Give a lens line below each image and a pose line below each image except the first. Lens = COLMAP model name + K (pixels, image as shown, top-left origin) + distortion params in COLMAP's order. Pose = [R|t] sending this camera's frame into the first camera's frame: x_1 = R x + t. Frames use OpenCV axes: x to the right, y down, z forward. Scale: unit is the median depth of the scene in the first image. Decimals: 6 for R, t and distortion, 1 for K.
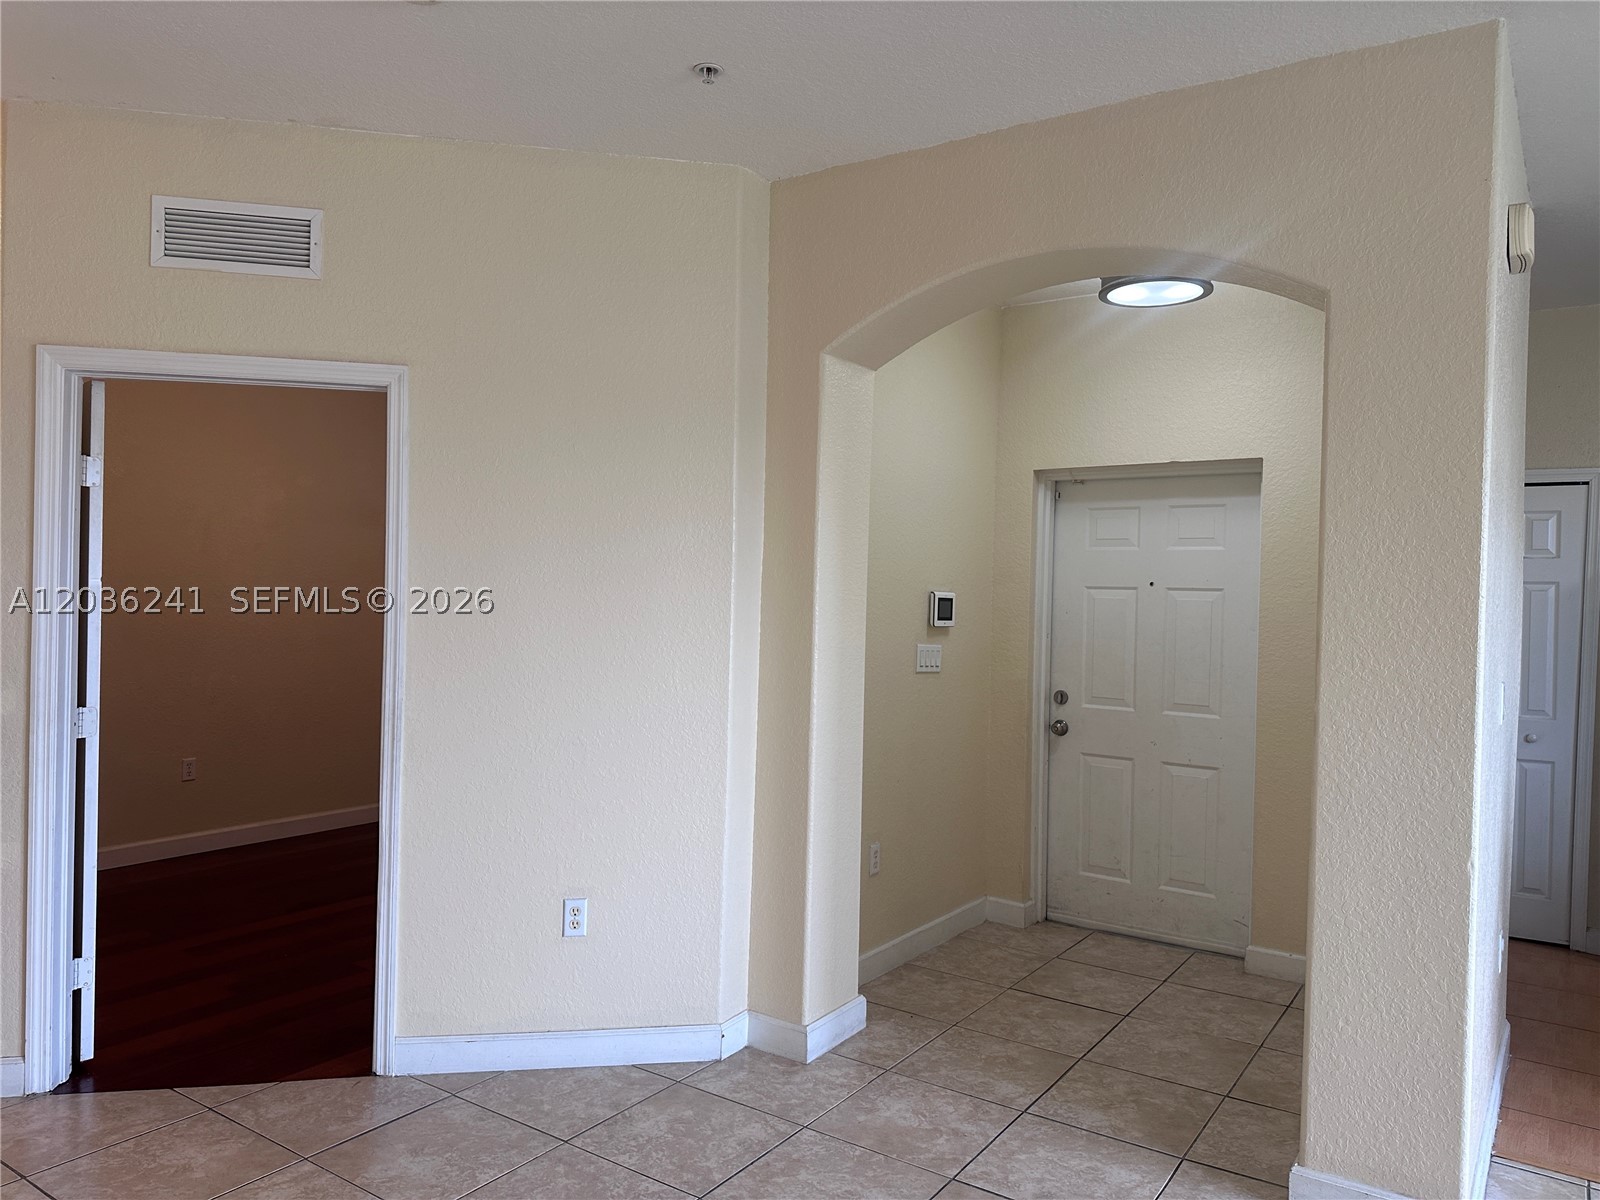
lens RADIAL K [[1092.2, 0, 800.0], [0, 1092.2, 600.0], [0, 0, 1]] dist [0.003697, -0.053342]
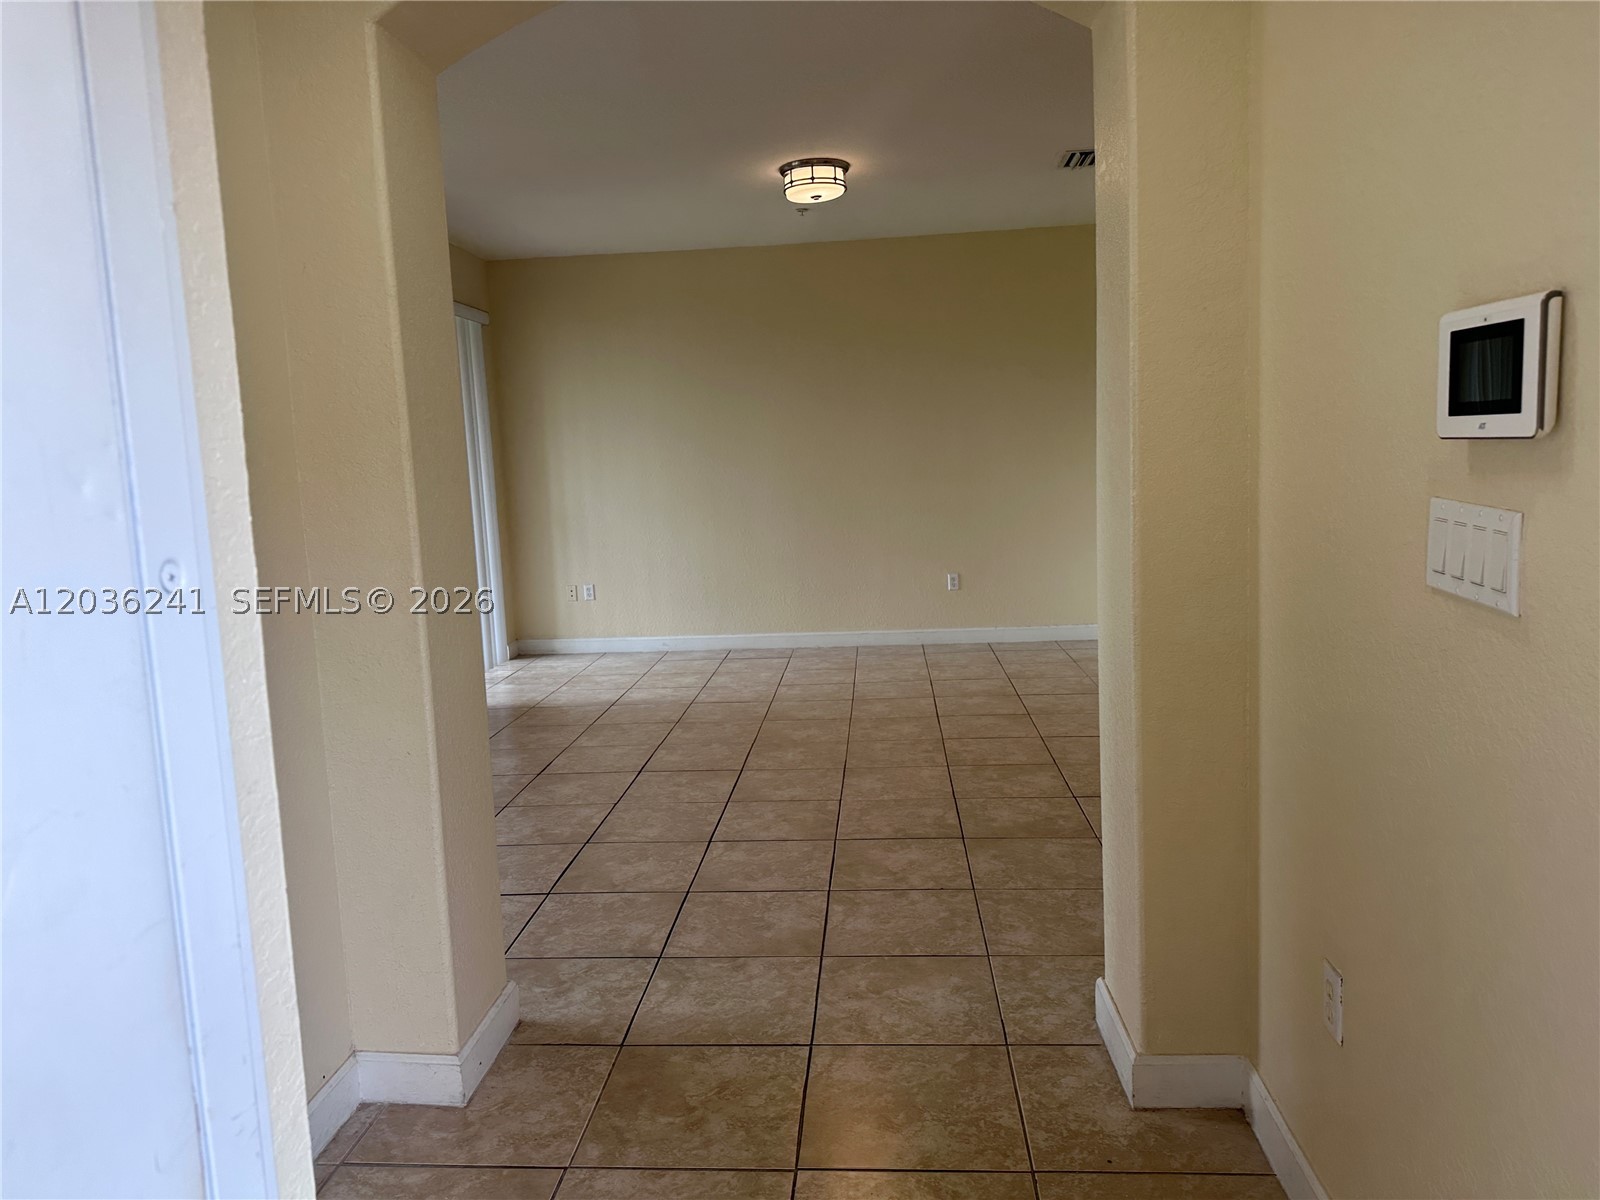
lens RADIAL K [[1092.2, 0, 800.0], [0, 1092.2, 600.0], [0, 0, 1]] dist [0.003697, -0.053342]
pose [[-0.863088, 0.080021, -0.498674, 0.608636], [0.021057, 0.992211, 0.122773, 0.040693], [0.504614, 0.095463, -0.858051, 1.706939]]
